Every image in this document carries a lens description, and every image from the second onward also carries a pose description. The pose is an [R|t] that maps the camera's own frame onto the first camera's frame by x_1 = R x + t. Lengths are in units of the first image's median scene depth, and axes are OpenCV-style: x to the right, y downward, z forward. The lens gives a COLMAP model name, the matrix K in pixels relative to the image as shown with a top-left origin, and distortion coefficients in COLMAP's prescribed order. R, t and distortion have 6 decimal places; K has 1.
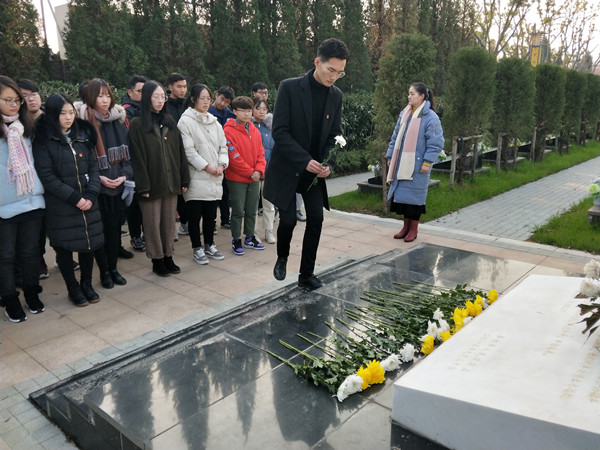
lens RADIAL K [[491.0, 0, 289.3], [0, 491.0, 225.0], [0, 0, 1]] dist [0.014875, -0.010316]
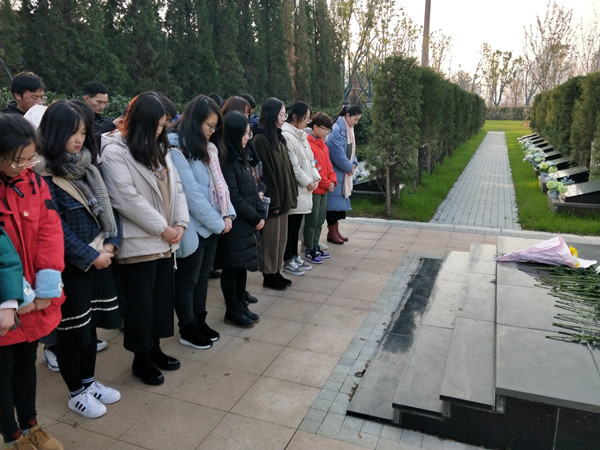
lens RADIAL K [[491.0, 0, 289.3], [0, 491.0, 225.0], [0, 0, 1]] dist [0.014875, -0.010316]
pose [[0.939957, -0.071431, 0.333733, -0.542704], [0.075587, 0.997139, 0.000533, -0.028314], [-0.332817, 0.024725, 0.942667, 0.034188]]
